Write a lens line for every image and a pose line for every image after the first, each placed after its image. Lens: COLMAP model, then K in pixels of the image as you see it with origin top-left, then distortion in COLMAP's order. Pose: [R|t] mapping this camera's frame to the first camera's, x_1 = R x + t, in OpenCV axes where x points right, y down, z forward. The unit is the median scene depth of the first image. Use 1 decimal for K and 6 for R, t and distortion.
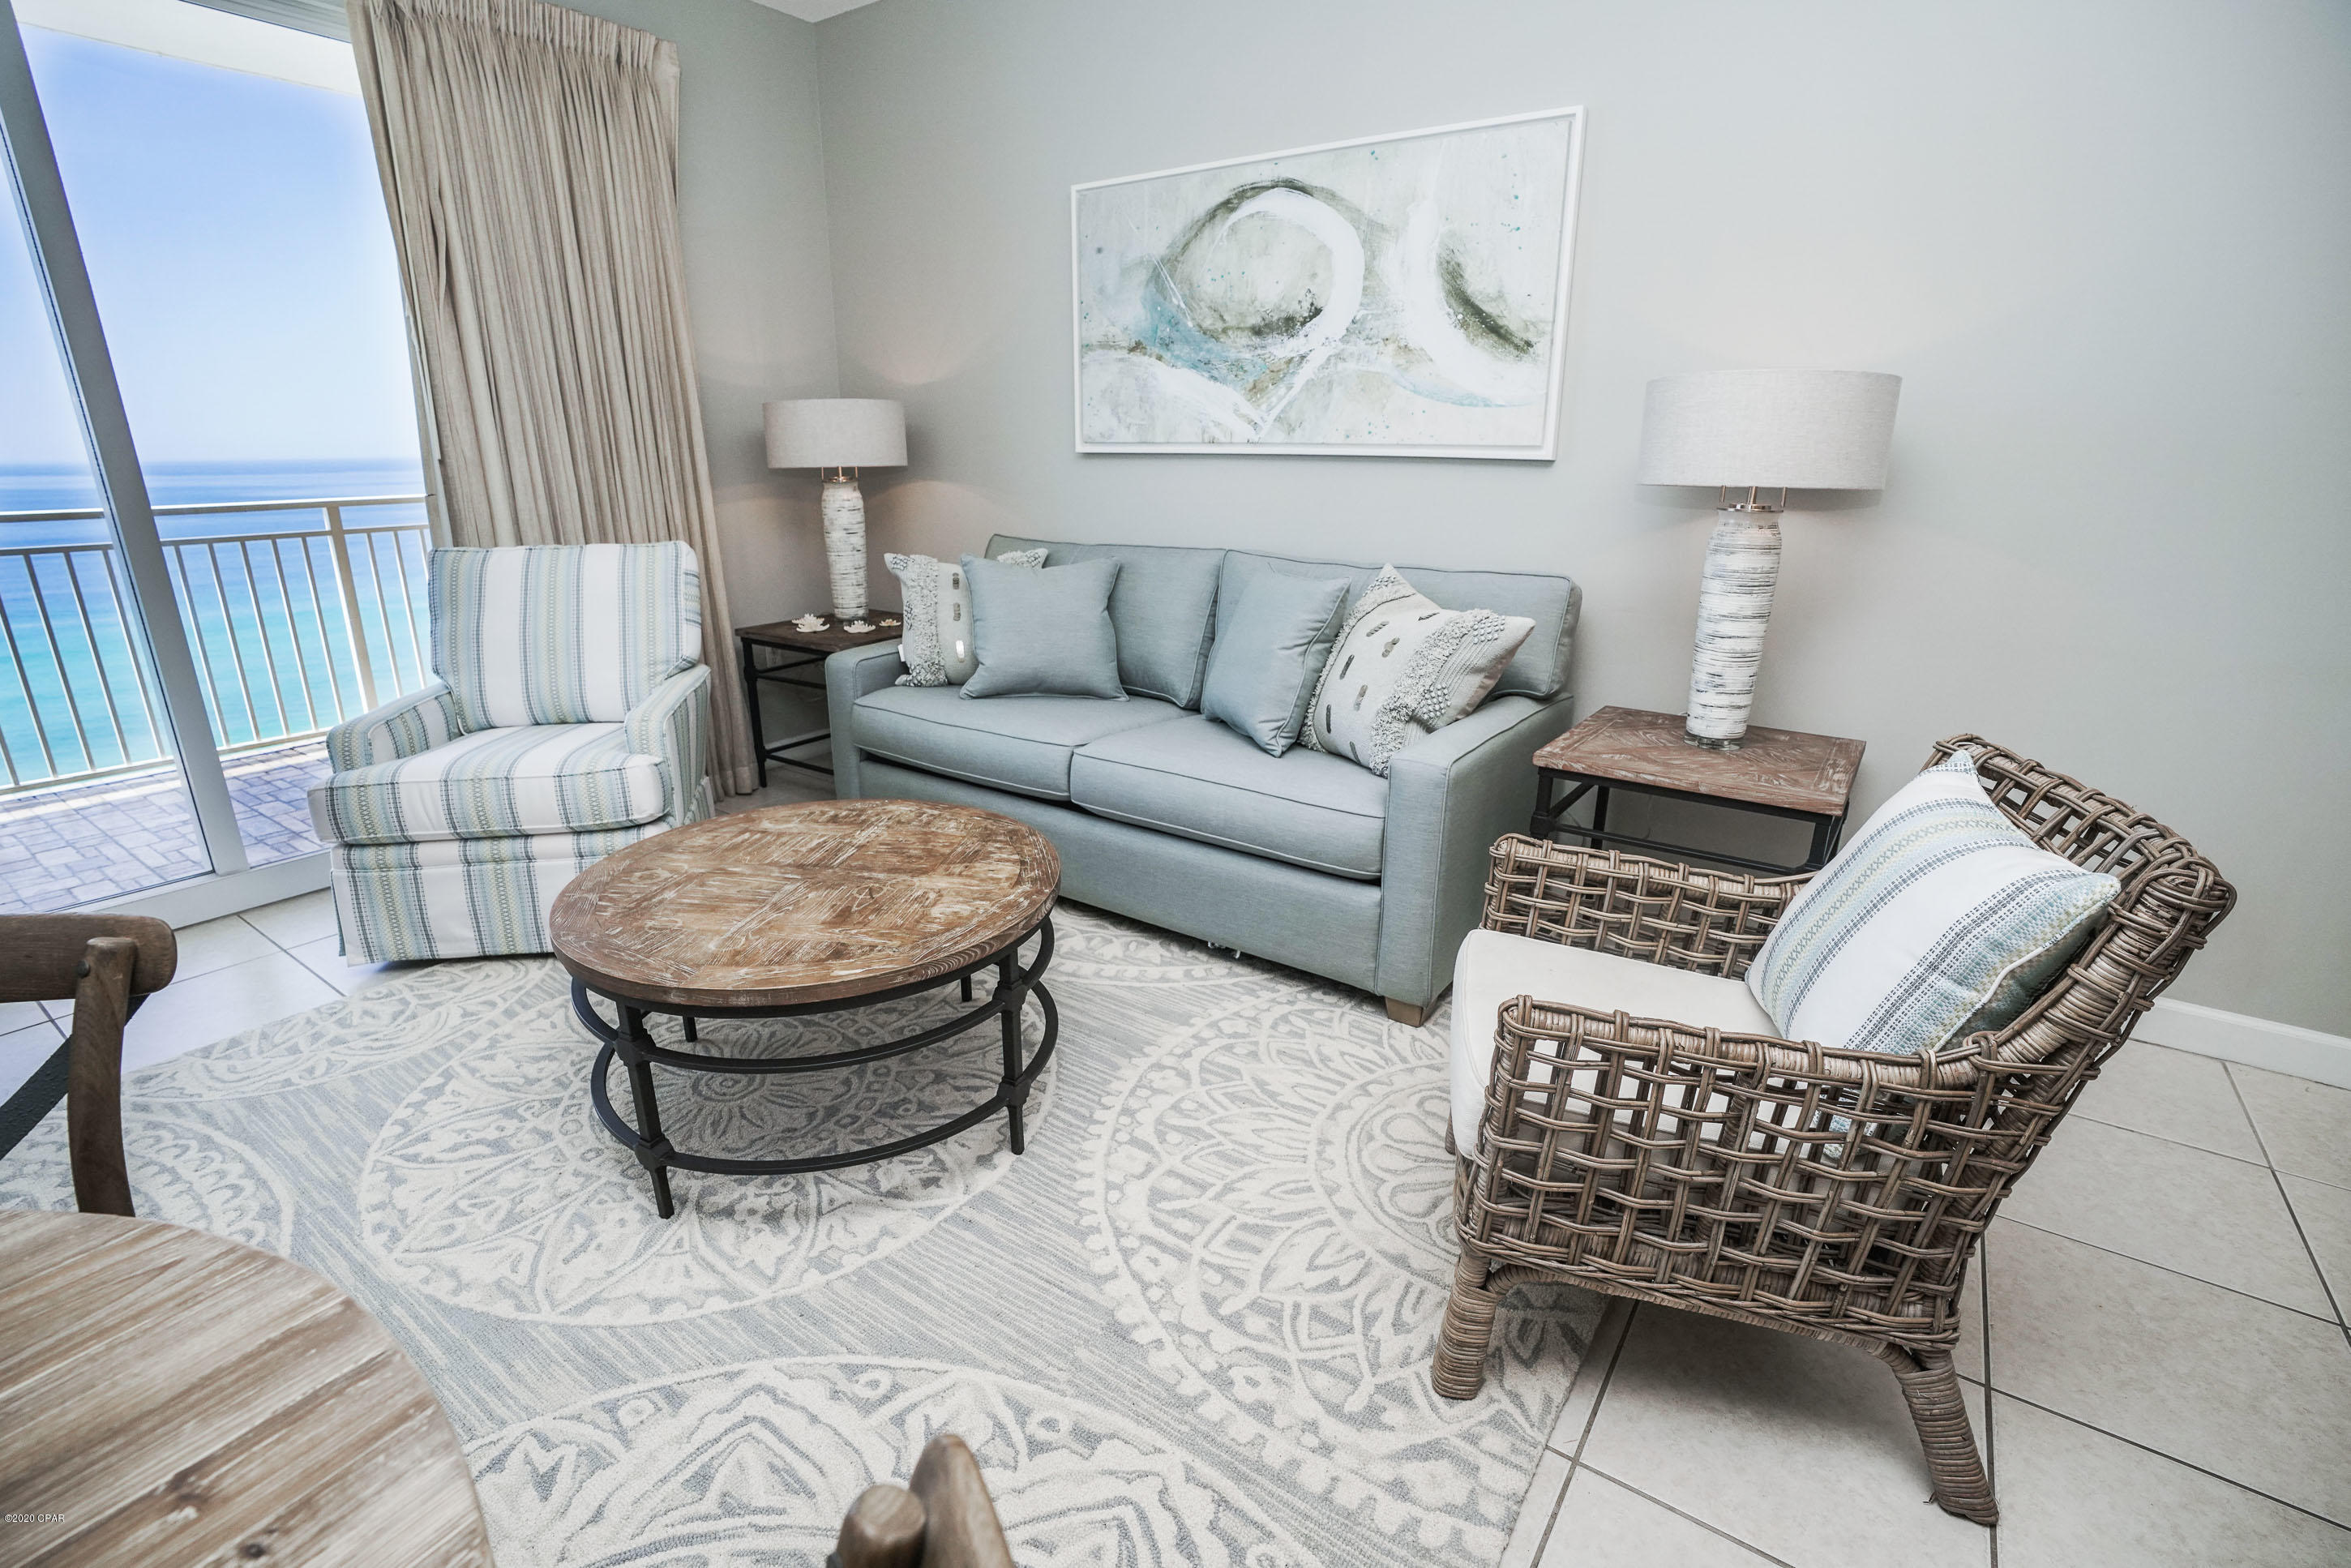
lens RADIAL K [[1094.9, 0, 1164.8], [0, 1094.9, 790.6], [0, 0, 1]] dist [-0.071173, 0.028765]
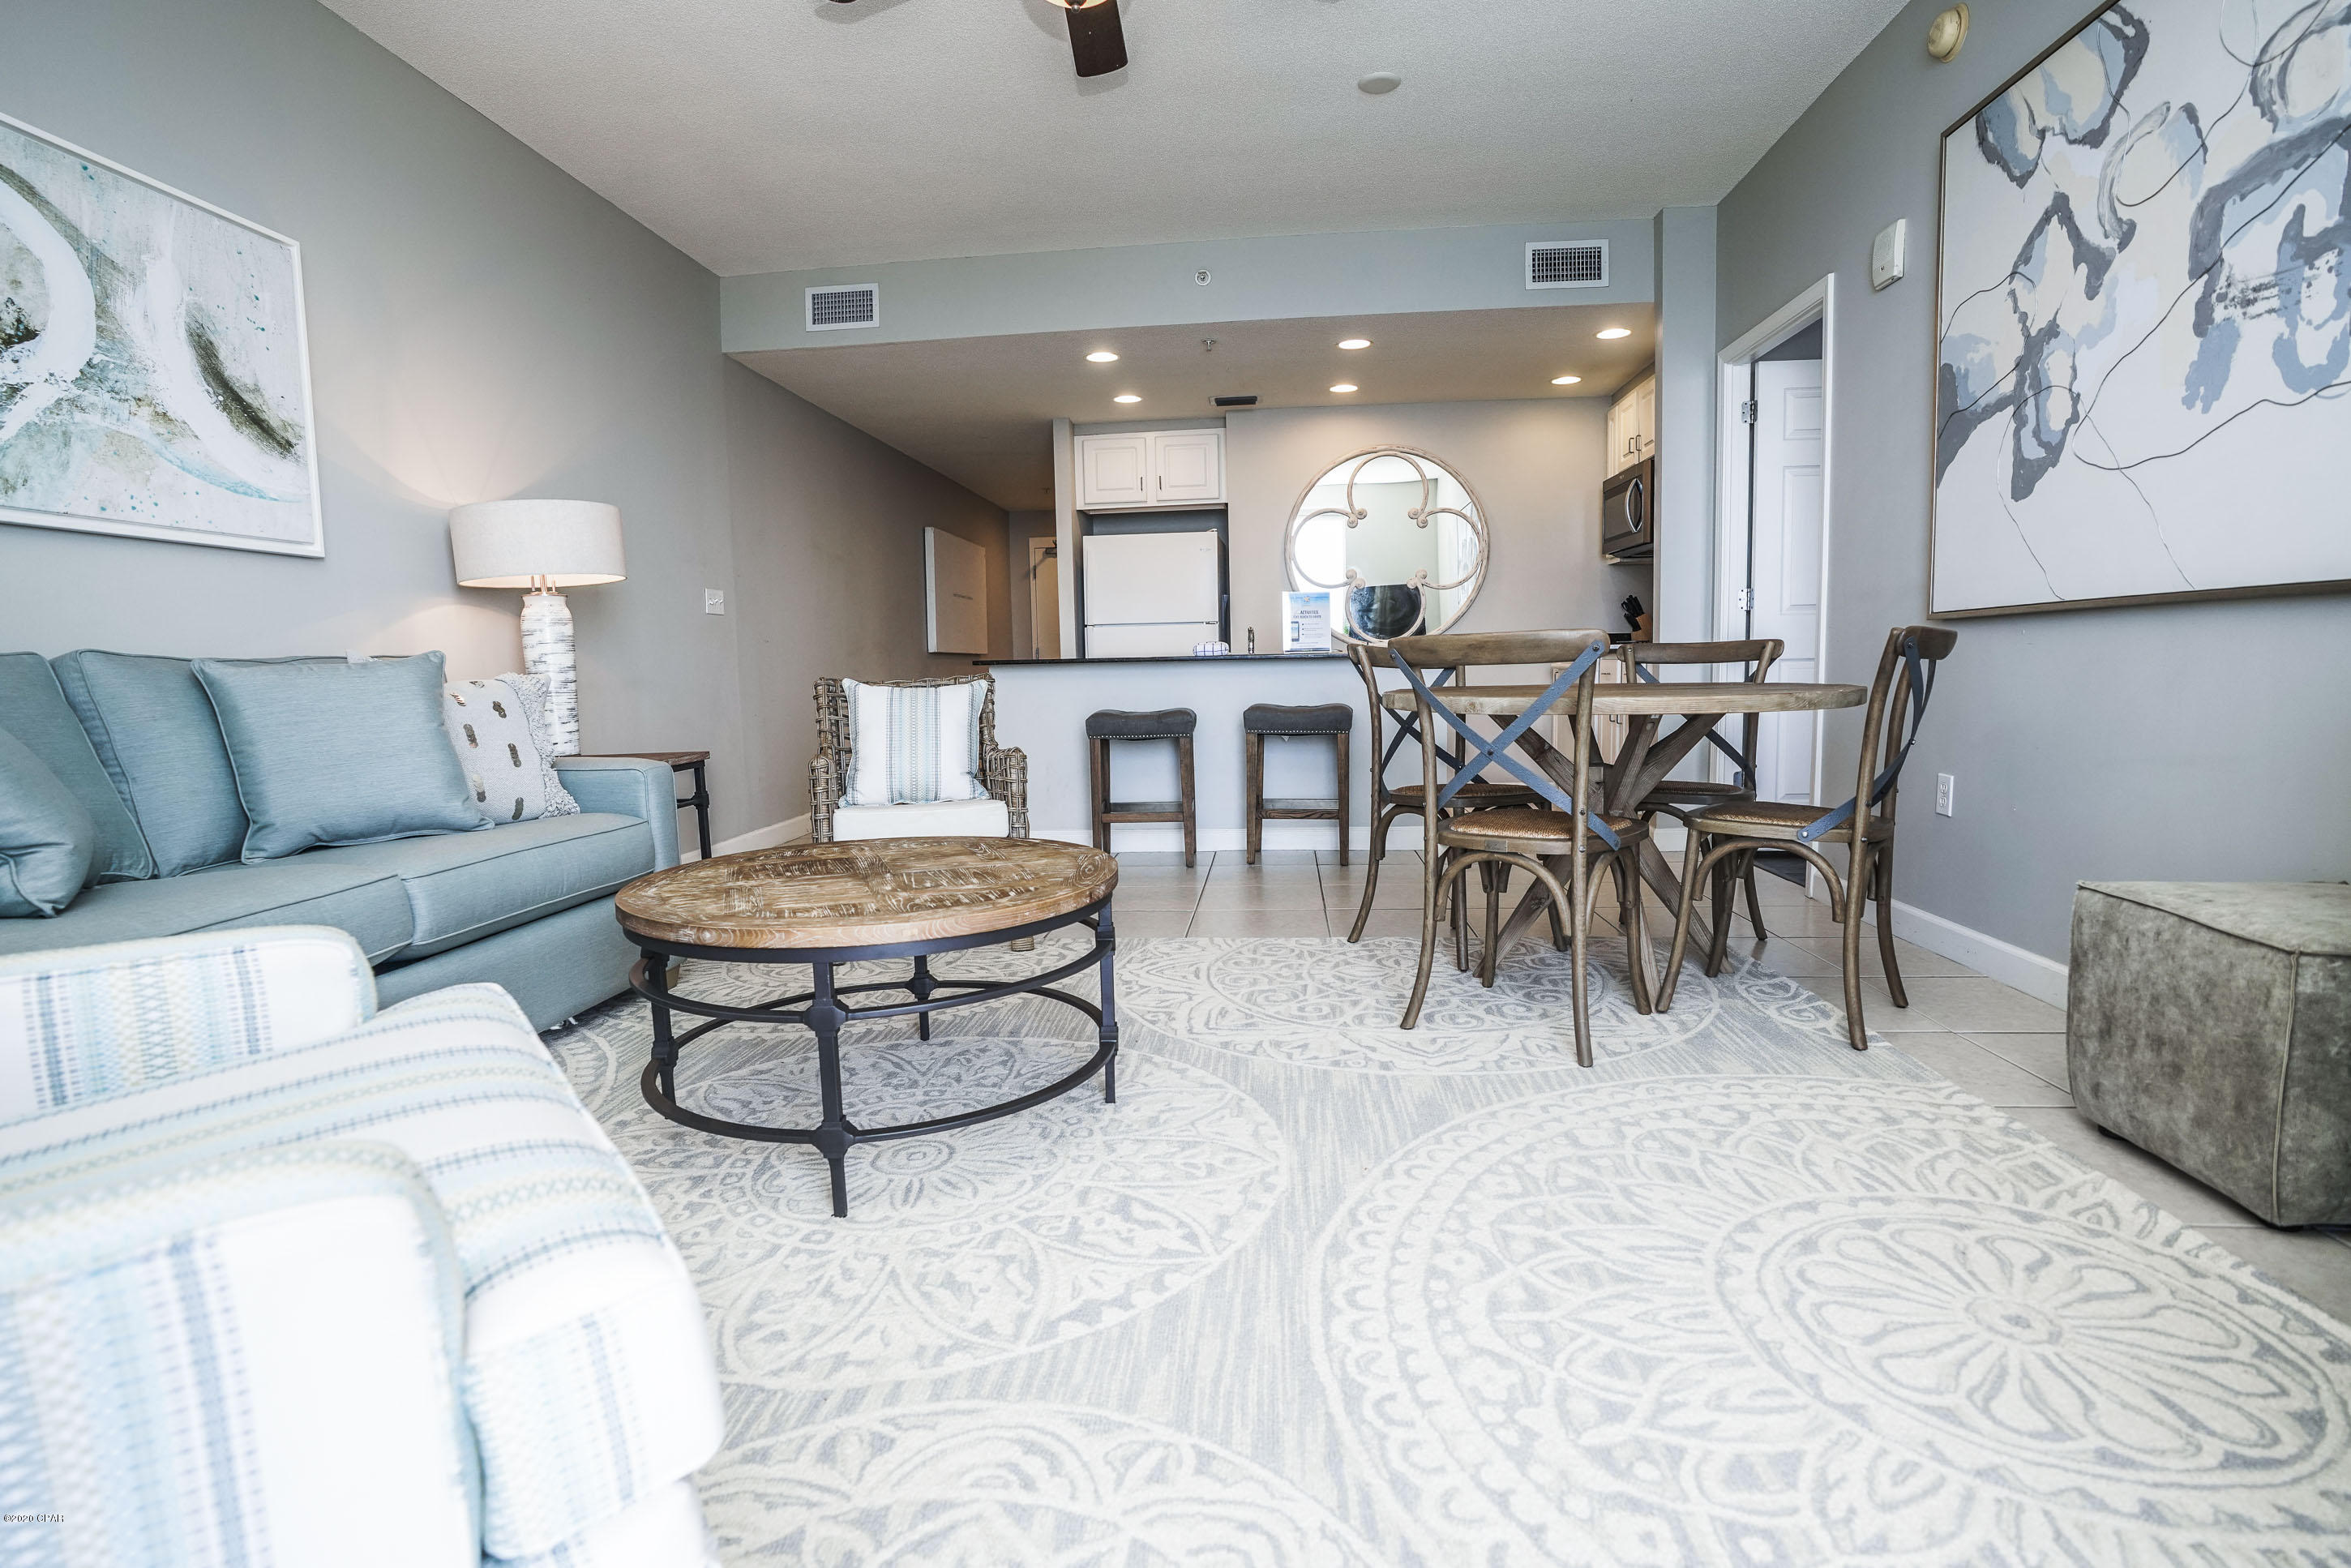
lens RADIAL K [[1131.7, 0, 1164.5], [0, 1131.7, 785.5], [0, 0, 1]] dist [-0.059698, 0.022981]
pose [[-0.491649, -0.081173, 0.867002, -0.895203], [0.290317, 0.923403, 0.251083, -0.121513], [-0.820973, 0.375150, -0.430424, 0.794386]]
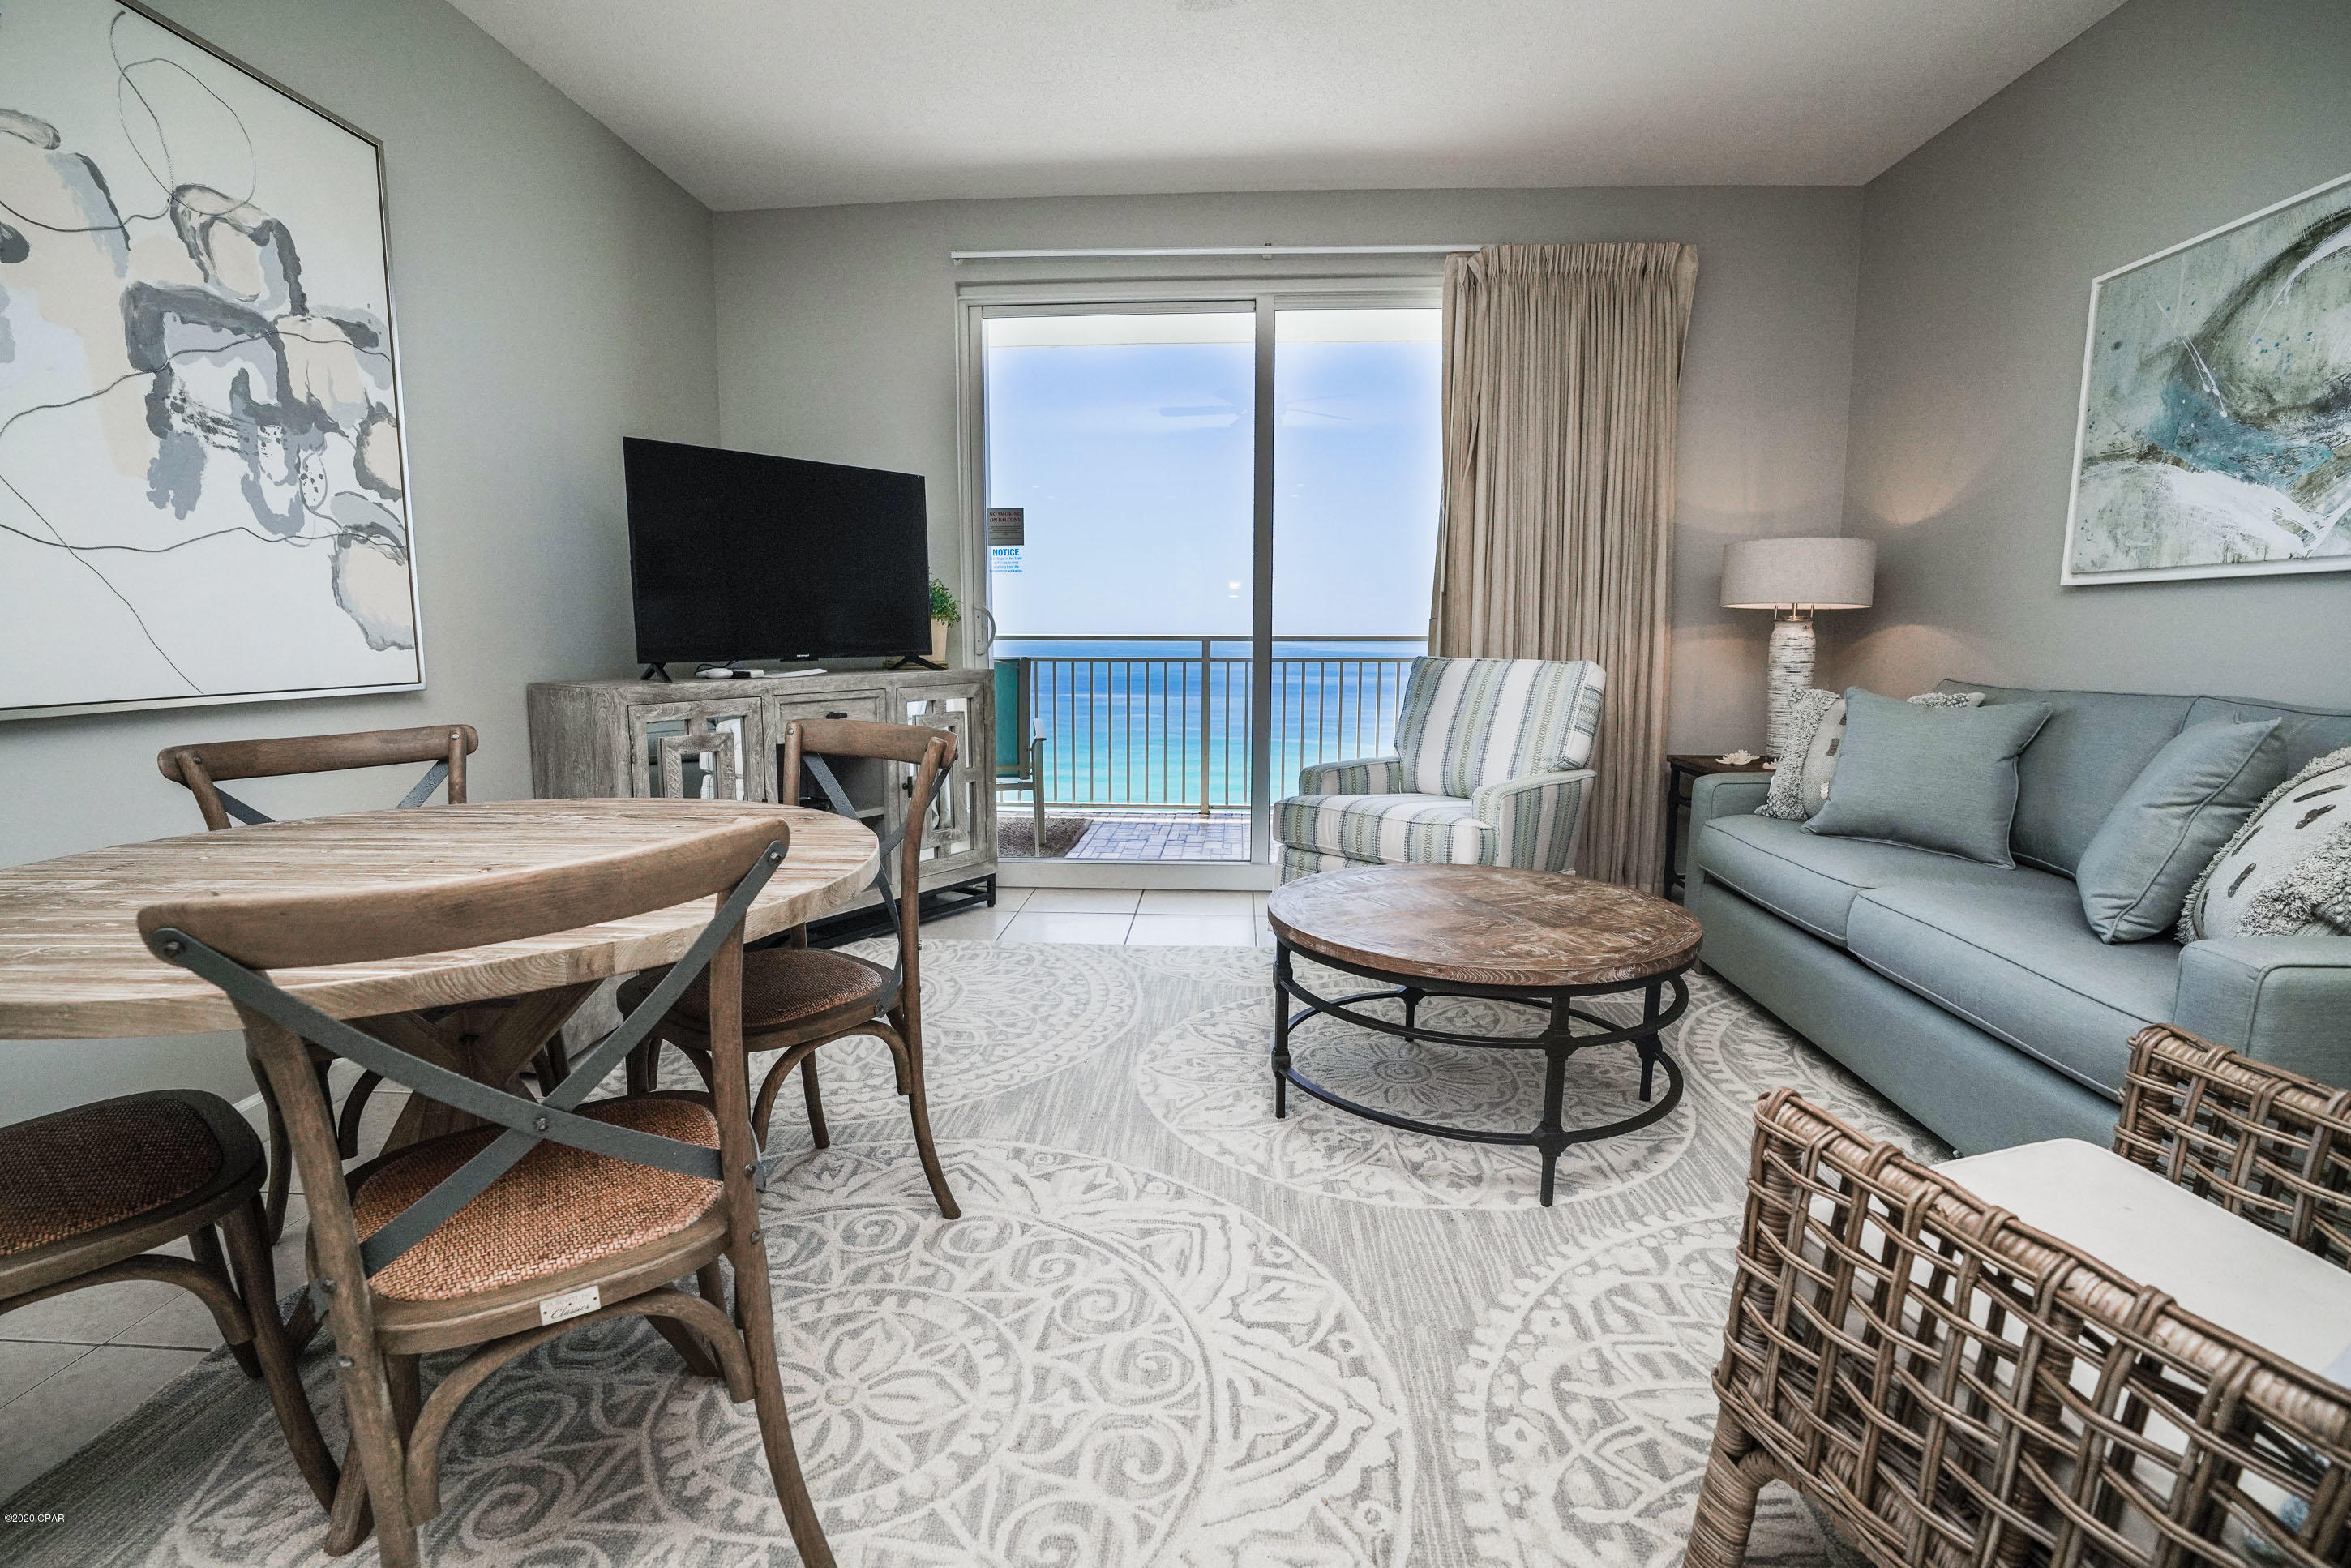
lens RADIAL K [[1109.2, 0, 1163.0], [0, 1109.2, 785.8], [0, 0, 1]] dist [-0.063384, 0.025887]
pose [[0.524224, 0.118454, -0.843302, 0.323679], [-0.259915, 0.965282, -0.025984, 0.046378], [0.810946, 0.232808, 0.536812, 0.038516]]
